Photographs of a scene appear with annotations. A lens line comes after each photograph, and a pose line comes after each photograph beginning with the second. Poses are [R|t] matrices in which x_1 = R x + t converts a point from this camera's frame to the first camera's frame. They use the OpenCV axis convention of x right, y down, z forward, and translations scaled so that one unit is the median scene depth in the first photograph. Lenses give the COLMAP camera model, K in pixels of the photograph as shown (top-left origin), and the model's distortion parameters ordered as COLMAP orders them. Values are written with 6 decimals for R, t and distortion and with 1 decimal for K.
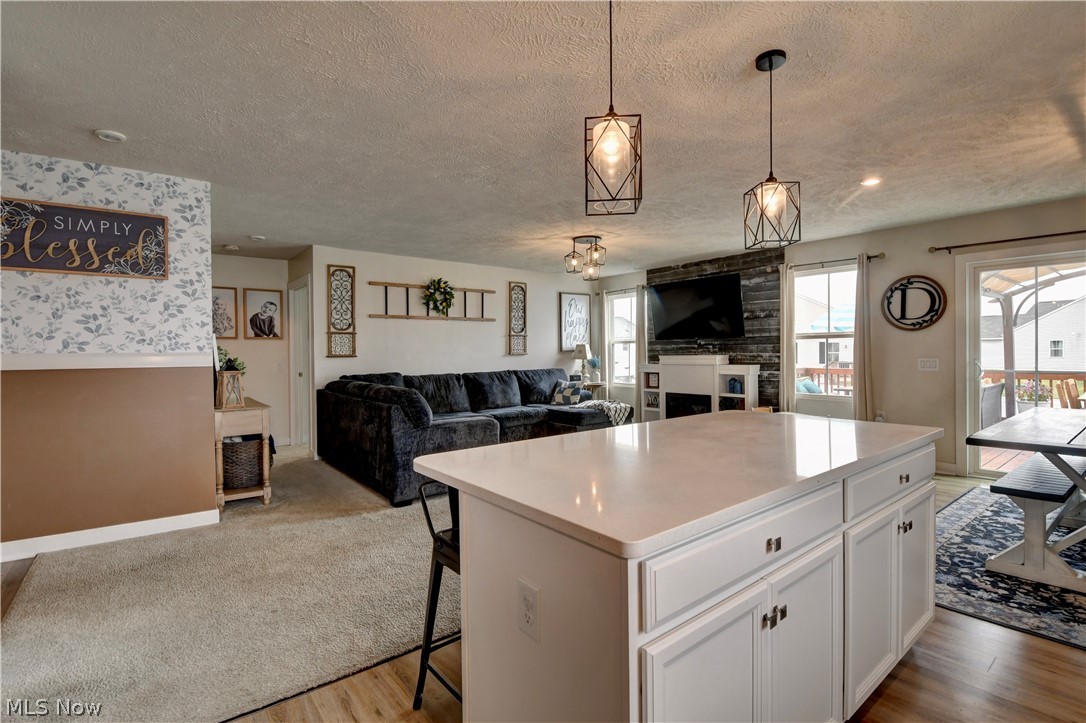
lens RADIAL K [[516.4, 0, 543.0], [0, 516.4, 361.5], [0, 0, 1]] dist [-0.019724, -0.000440]
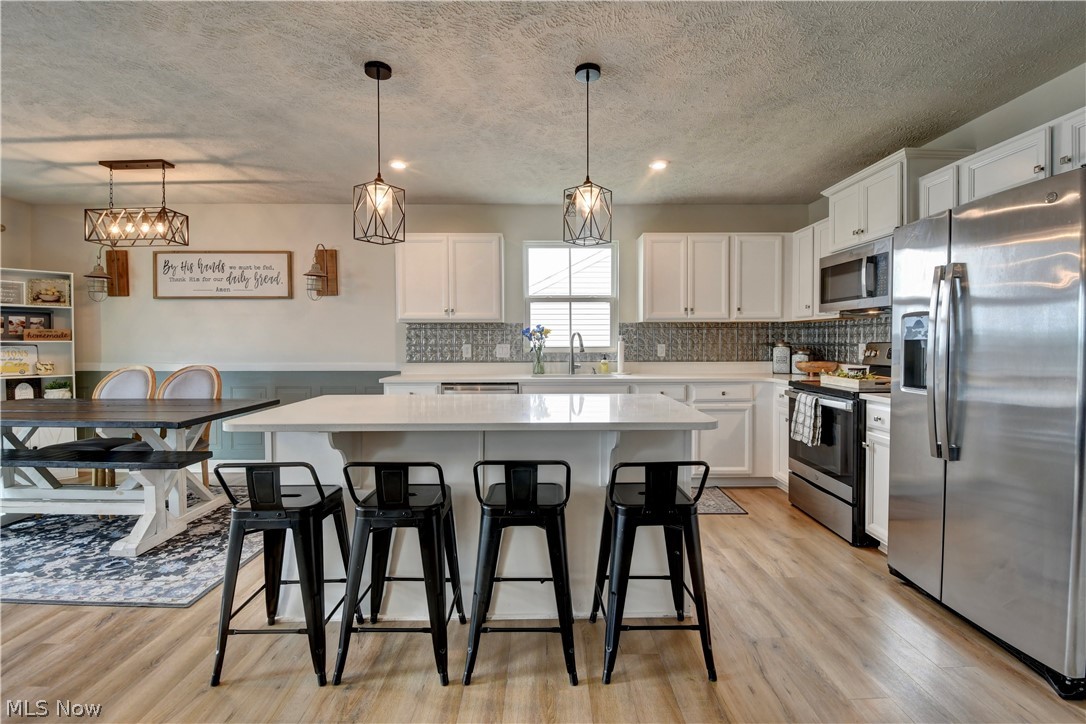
lens RADIAL K [[489.9, 0, 547.2], [0, 489.9, 353.5], [0, 0, 1]] dist [0.002621, -0.015045]
pose [[-0.790460, 0.000230, 0.612514, -0.386986], [0.027005, 0.999041, 0.034475, -0.004668], [-0.611918, 0.043793, -0.789708, 1.325909]]
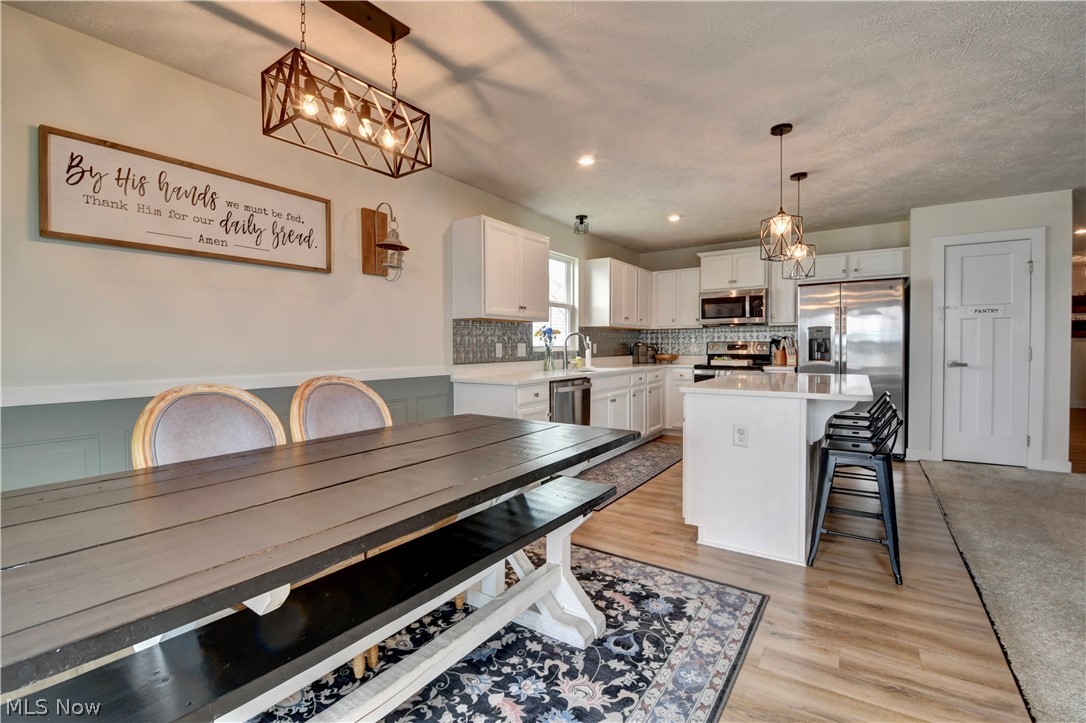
lens RADIAL K [[475.9, 0, 543.5], [0, 475.9, 359.3], [0, 0, 1]] dist [0.013855, -0.020641]
pose [[-0.953454, 0.029866, -0.300056, 1.228124], [0.014595, 0.998488, 0.053006, -0.014627], [0.301185, 0.046160, -0.952448, 1.713349]]
